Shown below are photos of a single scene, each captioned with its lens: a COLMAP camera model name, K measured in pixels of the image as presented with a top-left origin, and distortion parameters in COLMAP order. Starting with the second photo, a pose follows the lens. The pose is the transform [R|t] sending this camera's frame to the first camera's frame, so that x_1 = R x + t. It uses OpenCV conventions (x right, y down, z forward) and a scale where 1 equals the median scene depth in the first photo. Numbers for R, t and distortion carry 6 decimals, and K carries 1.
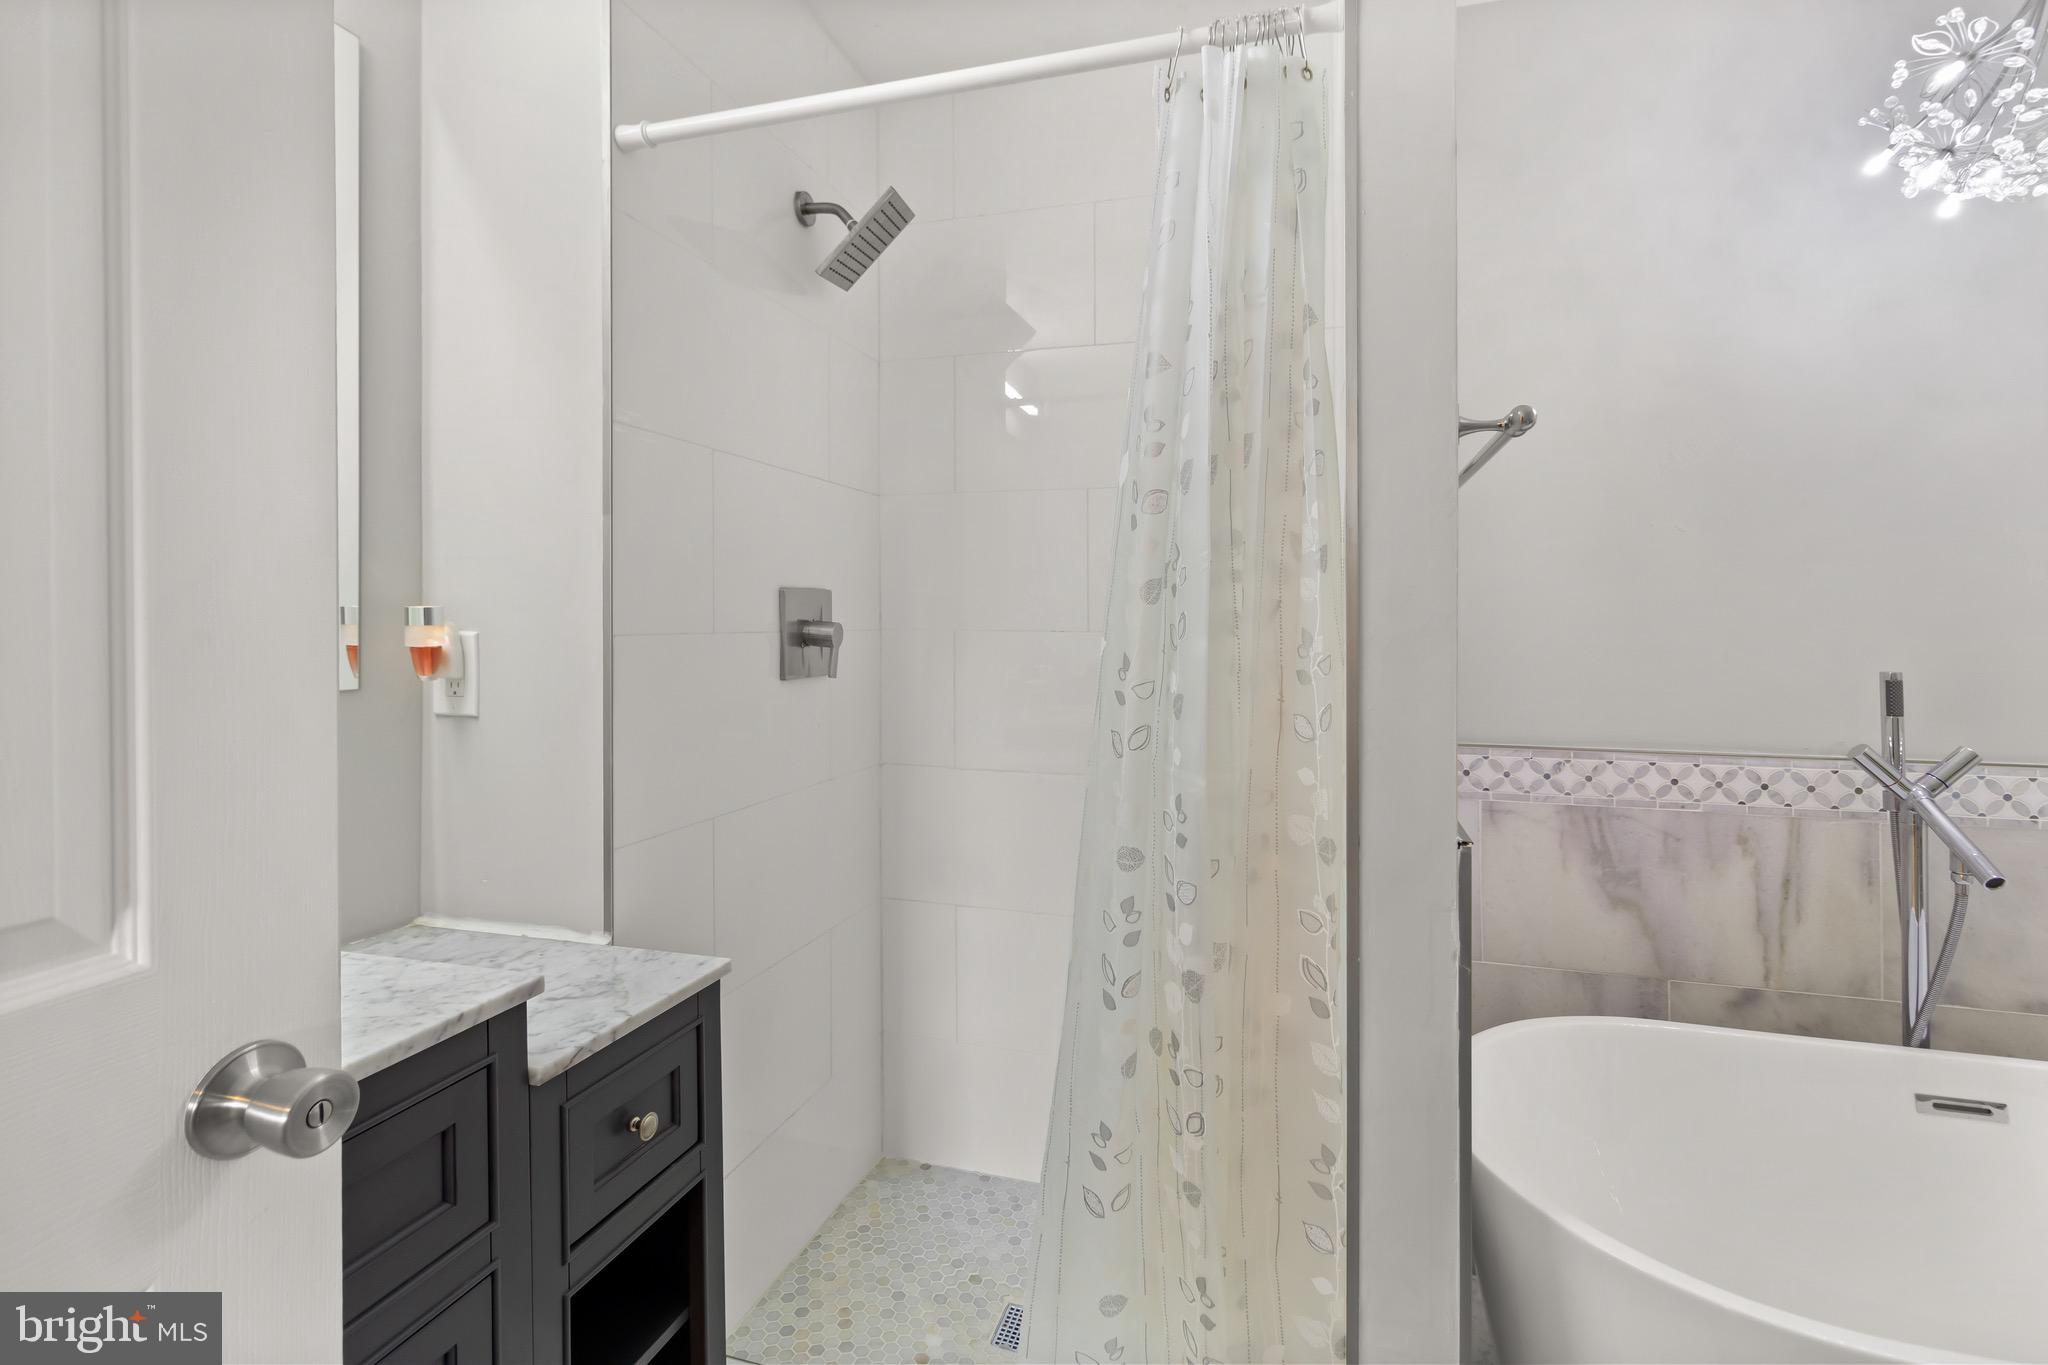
lens RADIAL K [[925.1, 0, 1035.8], [0, 925.1, 628.7], [0, 0, 1]] dist [-0.000792, 0.000564]
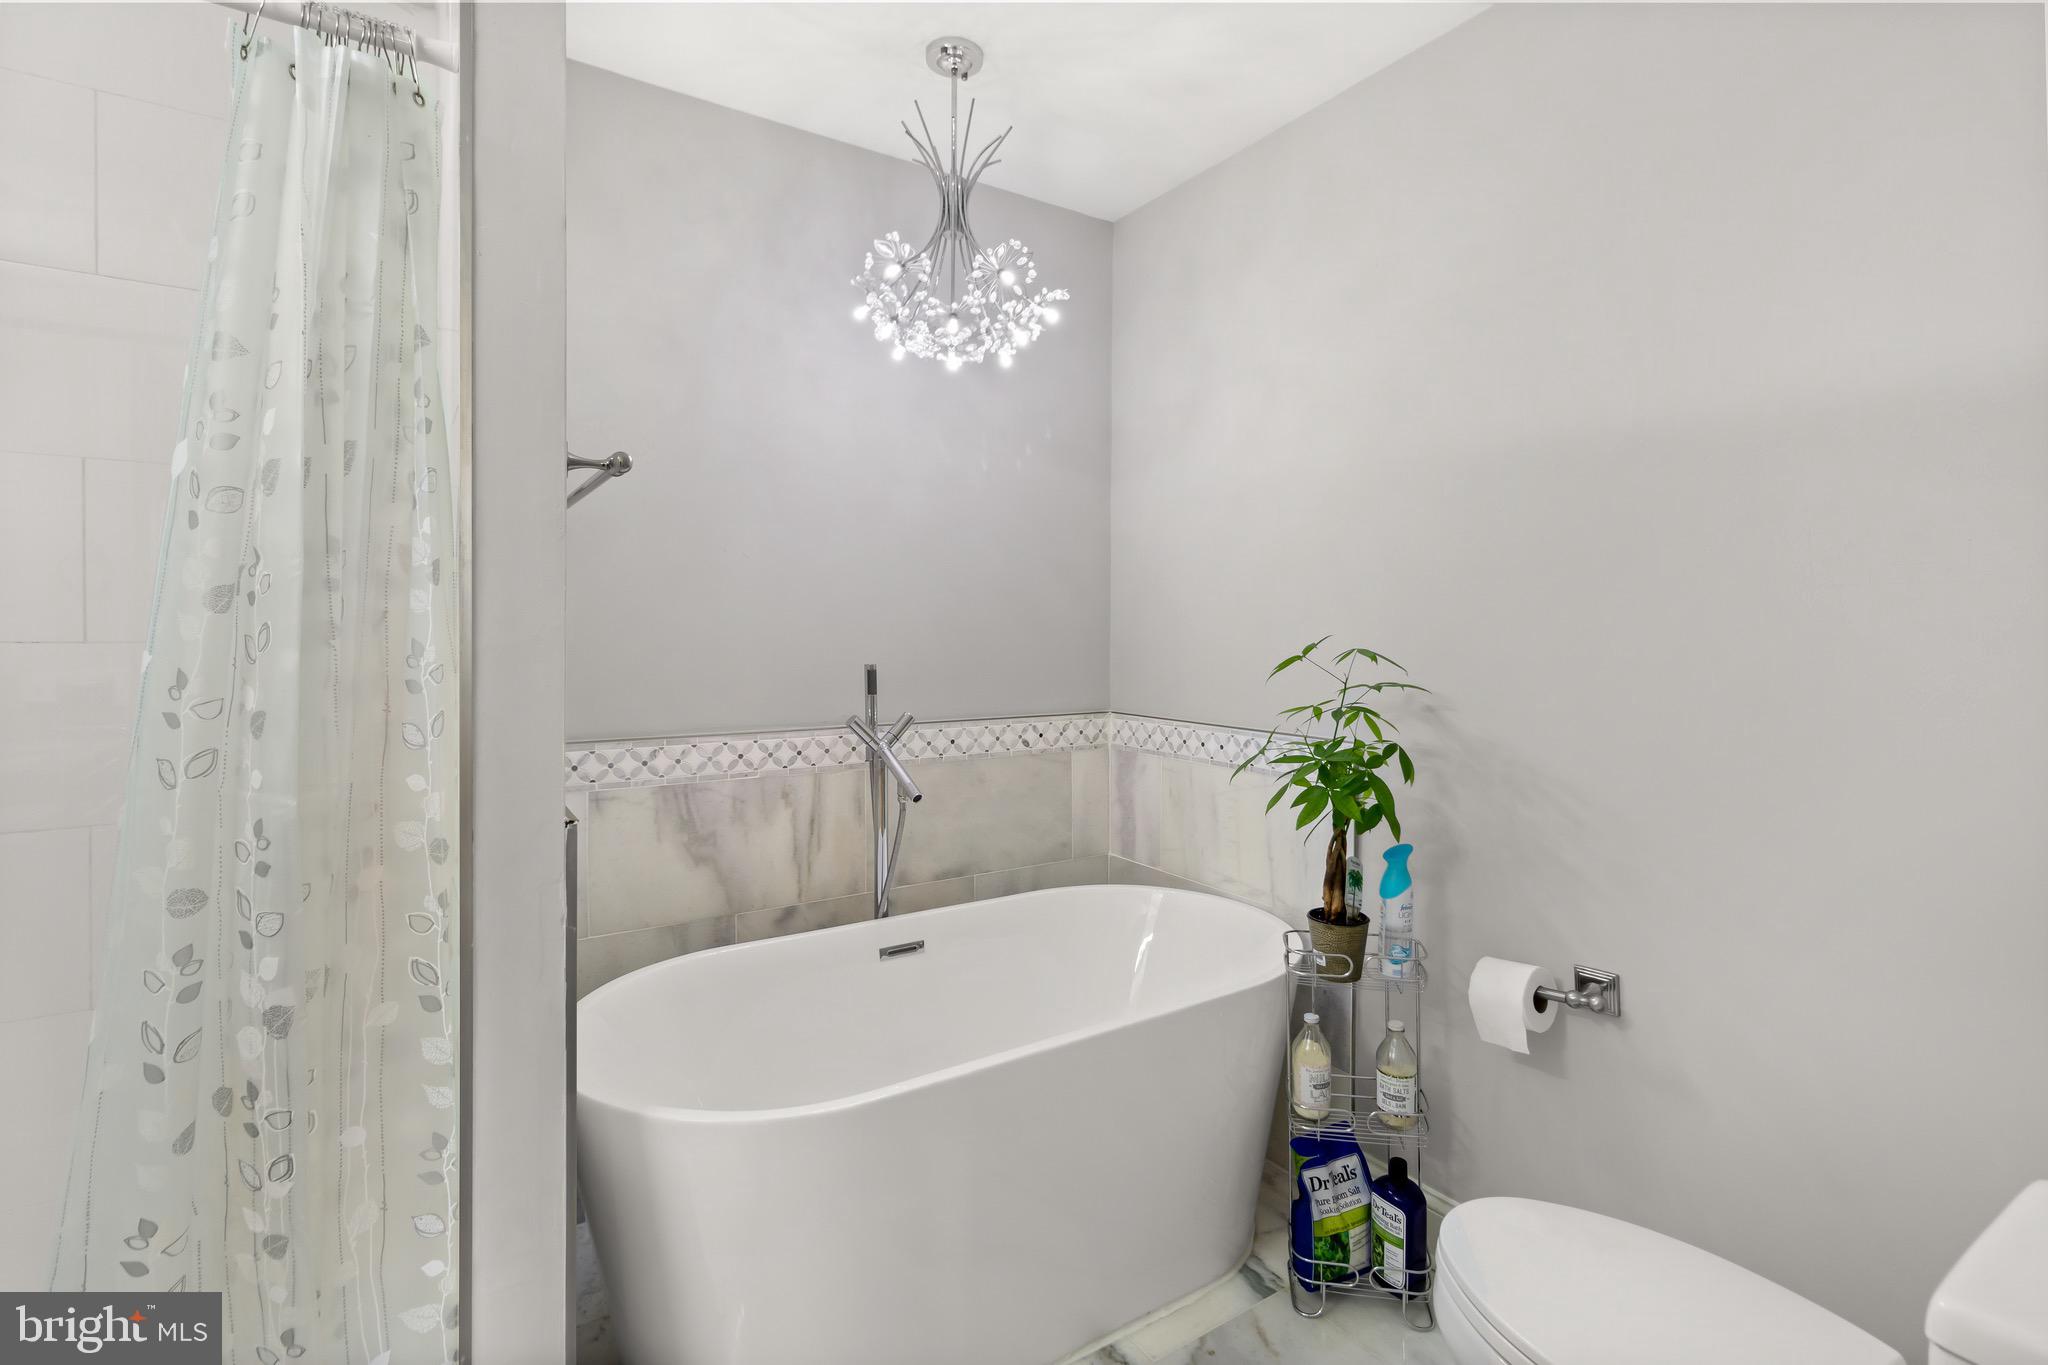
lens RADIAL K [[925.1, 0, 1018.7], [0, 925.1, 623.2], [0, 0, 1]] dist [-0.000792, 0.000564]
pose [[0.636066, 0.005455, 0.771616, -0.073160], [0.001928, 0.999961, -0.008658, -0.007164], [-0.771633, 0.006995, 0.636030, -0.165456]]
